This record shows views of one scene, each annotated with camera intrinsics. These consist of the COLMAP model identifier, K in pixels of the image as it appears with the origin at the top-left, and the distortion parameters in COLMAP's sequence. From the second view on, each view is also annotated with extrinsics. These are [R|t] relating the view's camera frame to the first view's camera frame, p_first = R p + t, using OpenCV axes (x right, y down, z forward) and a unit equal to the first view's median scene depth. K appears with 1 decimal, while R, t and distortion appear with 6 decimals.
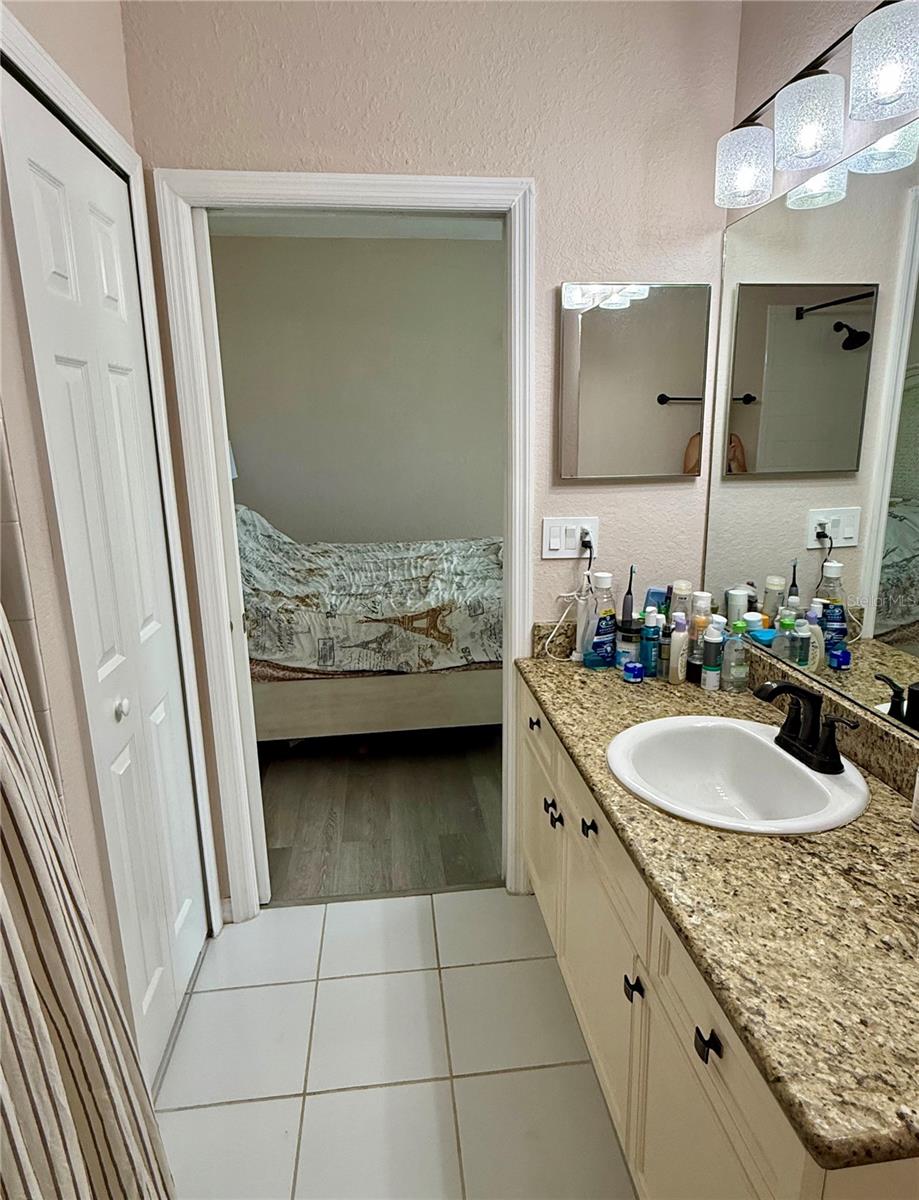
lens RADIAL K [[705.0, 0, 461.6], [0, 705.0, 587.2], [0, 0, 1]] dist [0.000237, 0.000133]
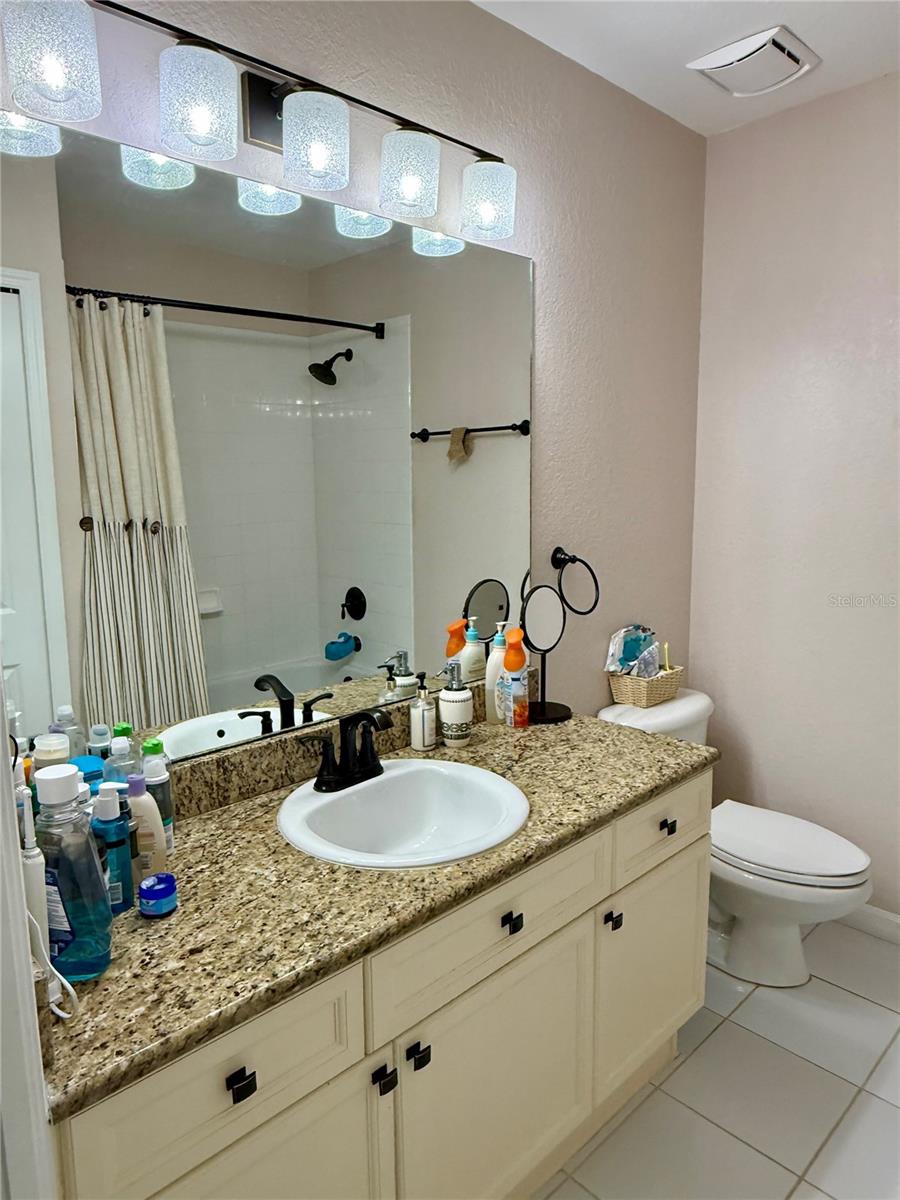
lens RADIAL K [[779.0, 0, 450.0], [0, 779.0, 600.0], [0, 0, 1]] dist [-0.006425, 0.000871]
pose [[-0.605876, -0.100206, 0.789223, -0.462968], [0.200427, 0.940812, 0.273318, -0.285979], [-0.769899, 0.323778, -0.549931, 1.423705]]
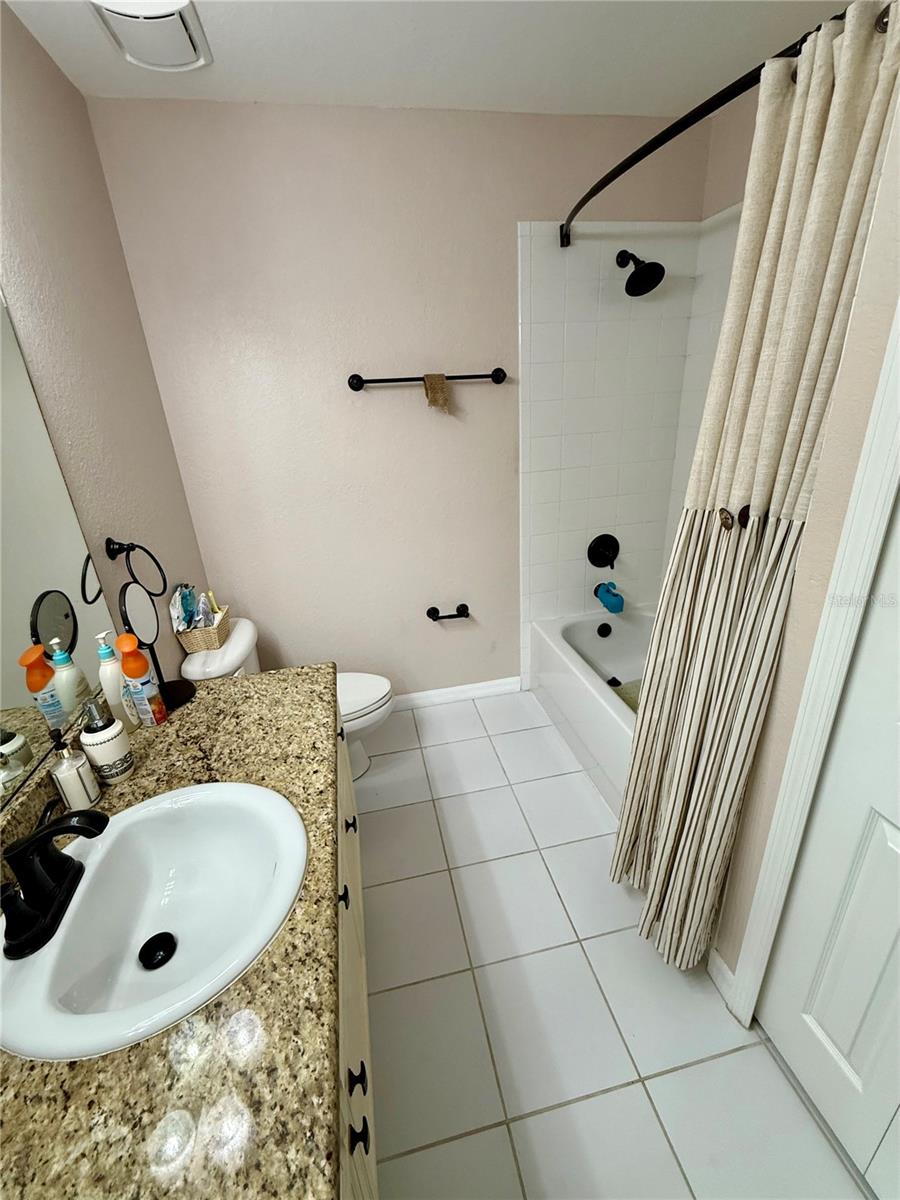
lens RADIAL K [[493.7, 0, 450.0], [0, 493.7, 600.0], [0, 0, 1]] dist [0.001504, 0.000186]
pose [[-0.993645, 0.098760, -0.053992, 0.033555], [0.049959, 0.816833, 0.574707, -0.345835], [0.100861, 0.568358, -0.816576, 1.305147]]
